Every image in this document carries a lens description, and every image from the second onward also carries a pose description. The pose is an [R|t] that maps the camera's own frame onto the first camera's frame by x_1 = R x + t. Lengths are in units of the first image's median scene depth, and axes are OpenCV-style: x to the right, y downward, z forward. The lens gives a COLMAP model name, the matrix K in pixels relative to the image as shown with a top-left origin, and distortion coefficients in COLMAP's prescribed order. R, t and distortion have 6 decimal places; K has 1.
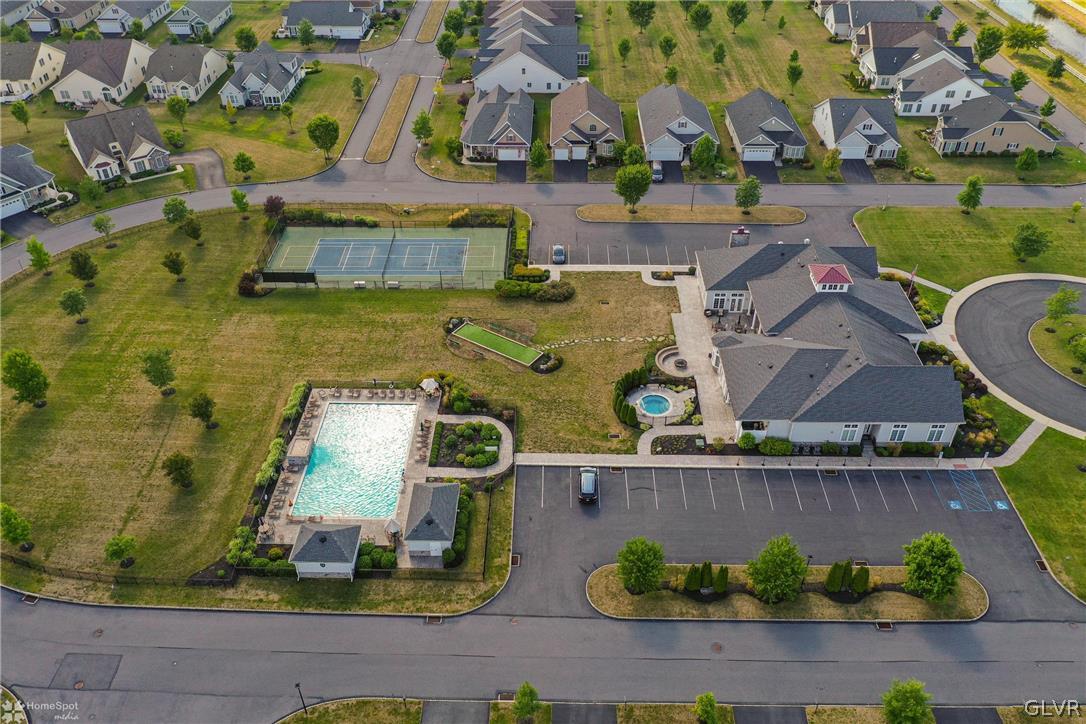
lens RADIAL K [[859.5, 0, 543.0], [0, 859.5, 362.0], [0, 0, 1]] dist [-0.011454, 0.000904]
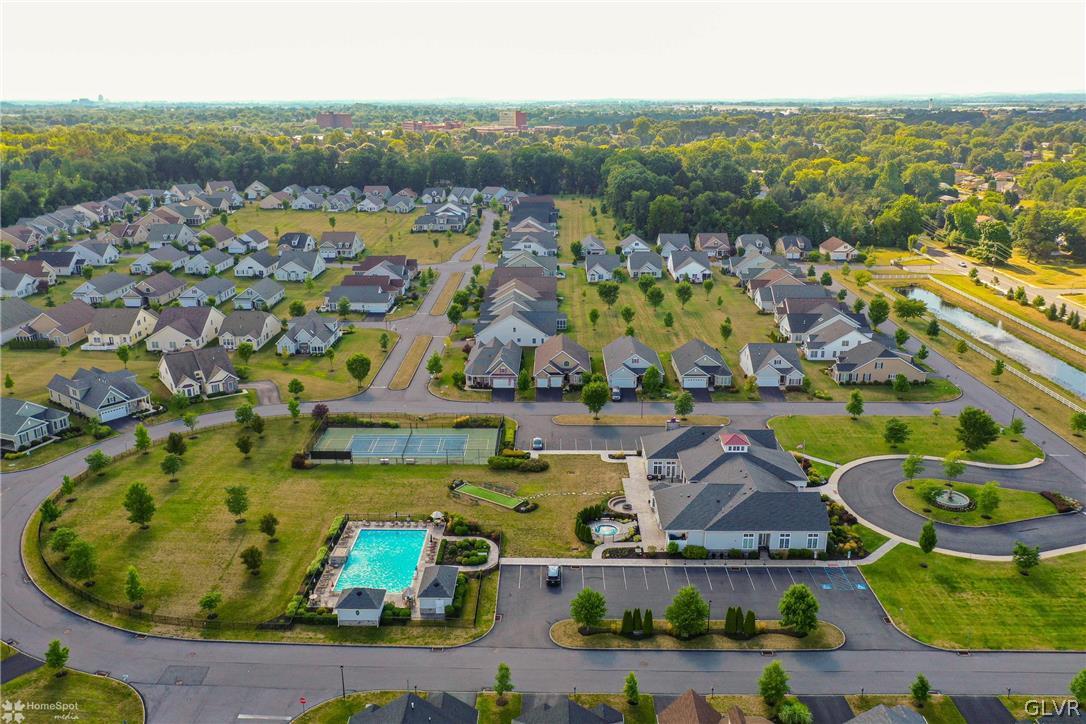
lens RADIAL K [[859.5, 0, 543.0], [0, 859.5, 362.0], [0, 0, 1]] dist [-0.011454, 0.000904]
pose [[0.999994, 0.000008, 0.003345, 0.022652], [0.001139, 0.939454, -0.342672, 0.211424], [-0.003145, 0.342674, 0.939449, -0.273991]]
